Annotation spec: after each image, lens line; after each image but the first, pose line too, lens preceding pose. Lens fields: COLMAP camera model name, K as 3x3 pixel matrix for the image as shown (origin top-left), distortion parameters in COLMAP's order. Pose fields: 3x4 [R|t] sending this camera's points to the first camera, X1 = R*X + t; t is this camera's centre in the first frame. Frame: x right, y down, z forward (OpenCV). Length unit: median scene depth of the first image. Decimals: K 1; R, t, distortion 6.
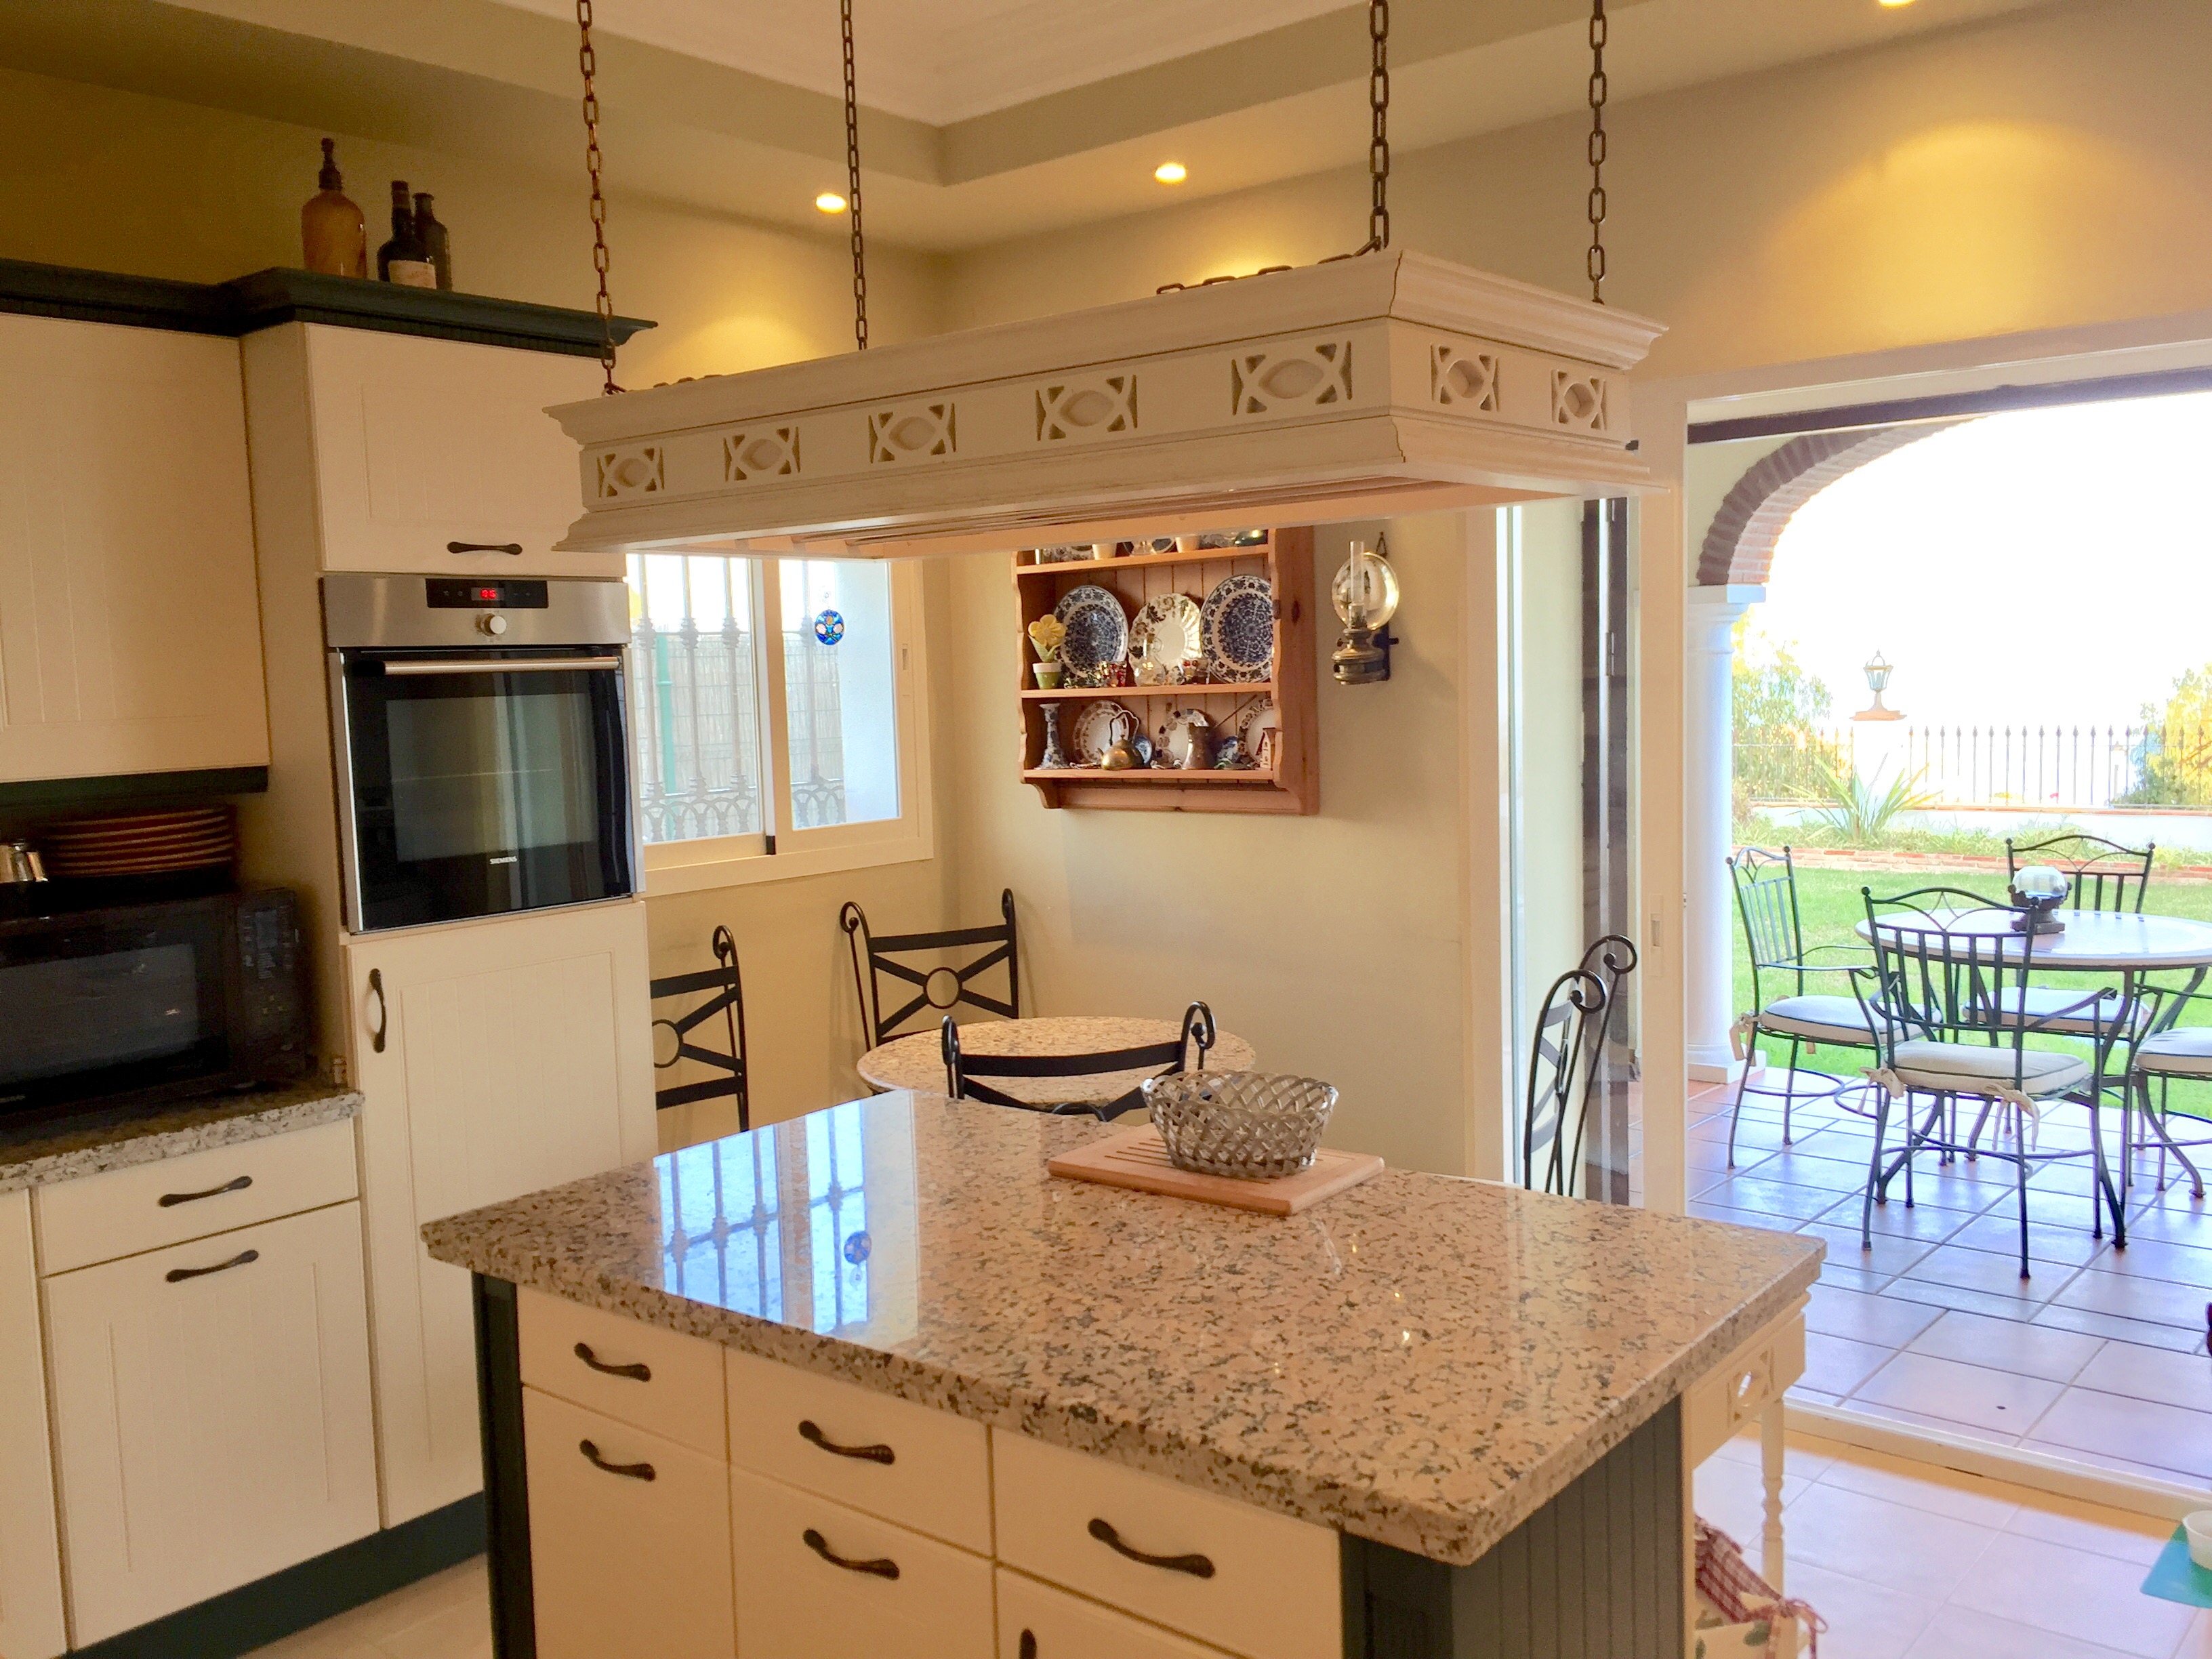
lens RADIAL K [[1887.4, 0, 1112.7], [0, 1887.4, 829.8], [0, 0, 1]] dist [0.009971, -0.003015]
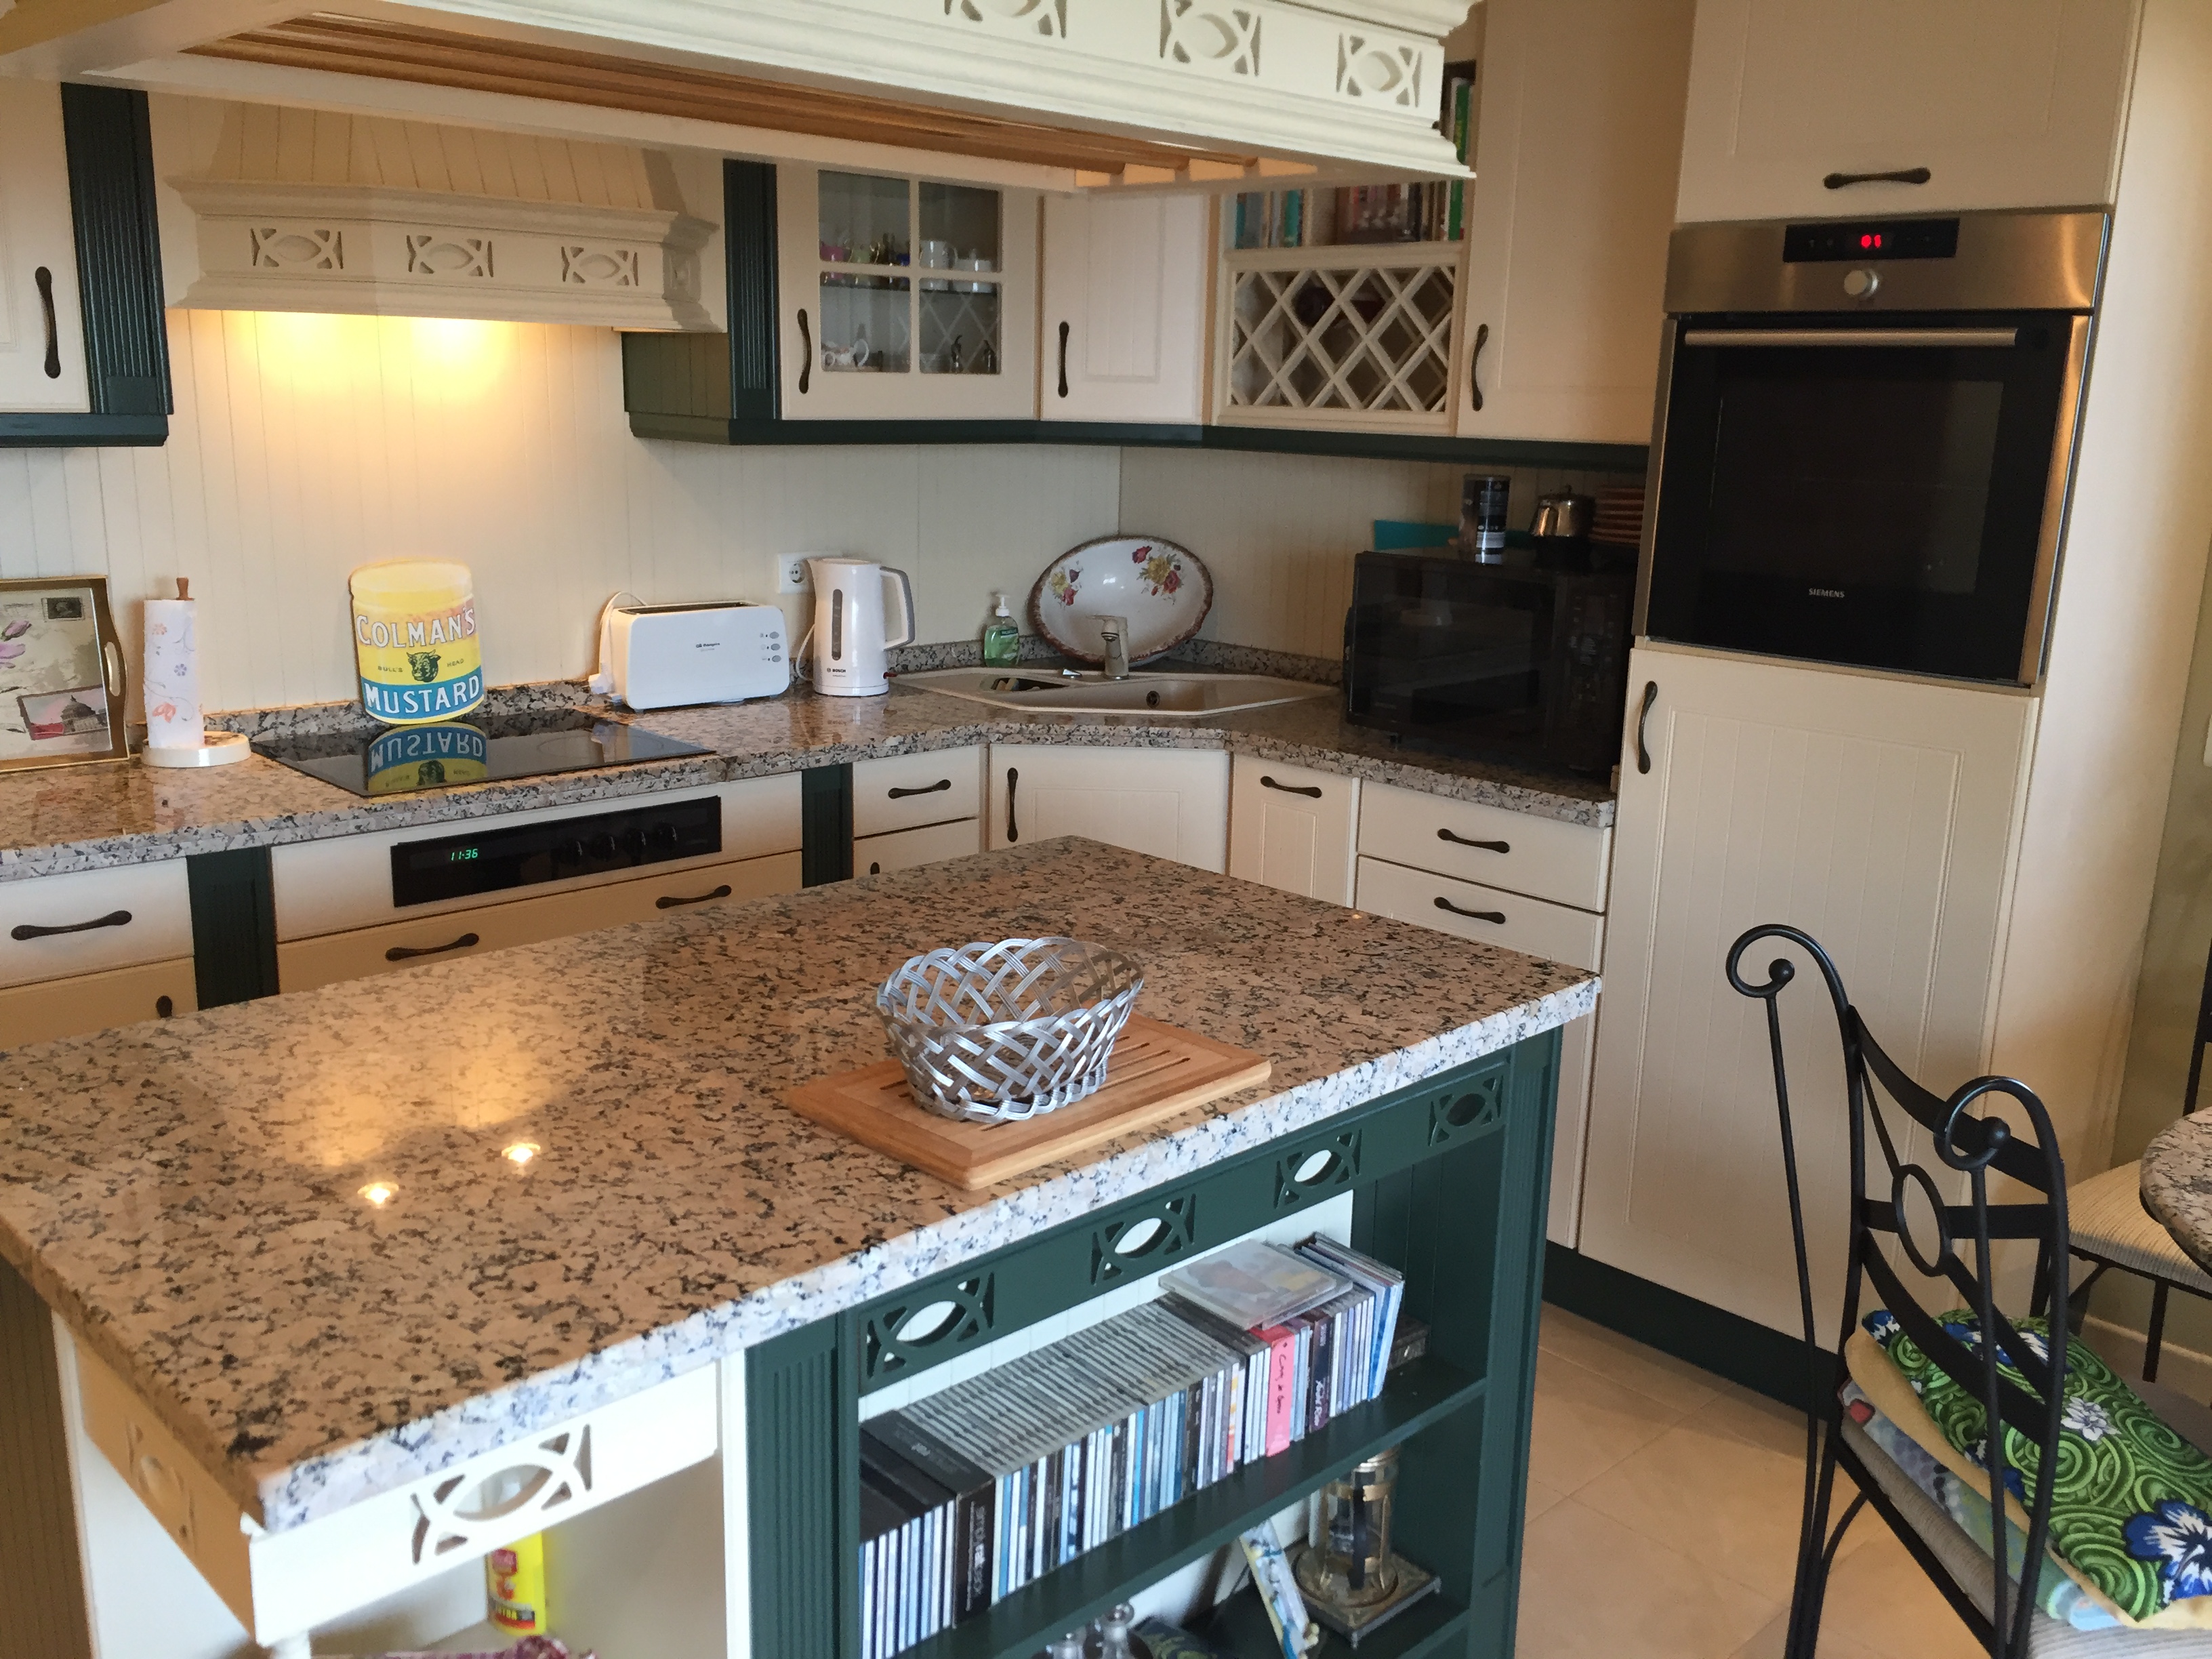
lens RADIAL K [[1887.4, 0, 1112.7], [0, 1887.4, 829.8], [0, 0, 1]] dist [0.009971, -0.003015]
pose [[-0.107625, 0.258109, -0.960102, 0.635013], [-0.107720, 0.956999, 0.269350, -0.089872], [0.988339, 0.132411, -0.075194, 0.990272]]
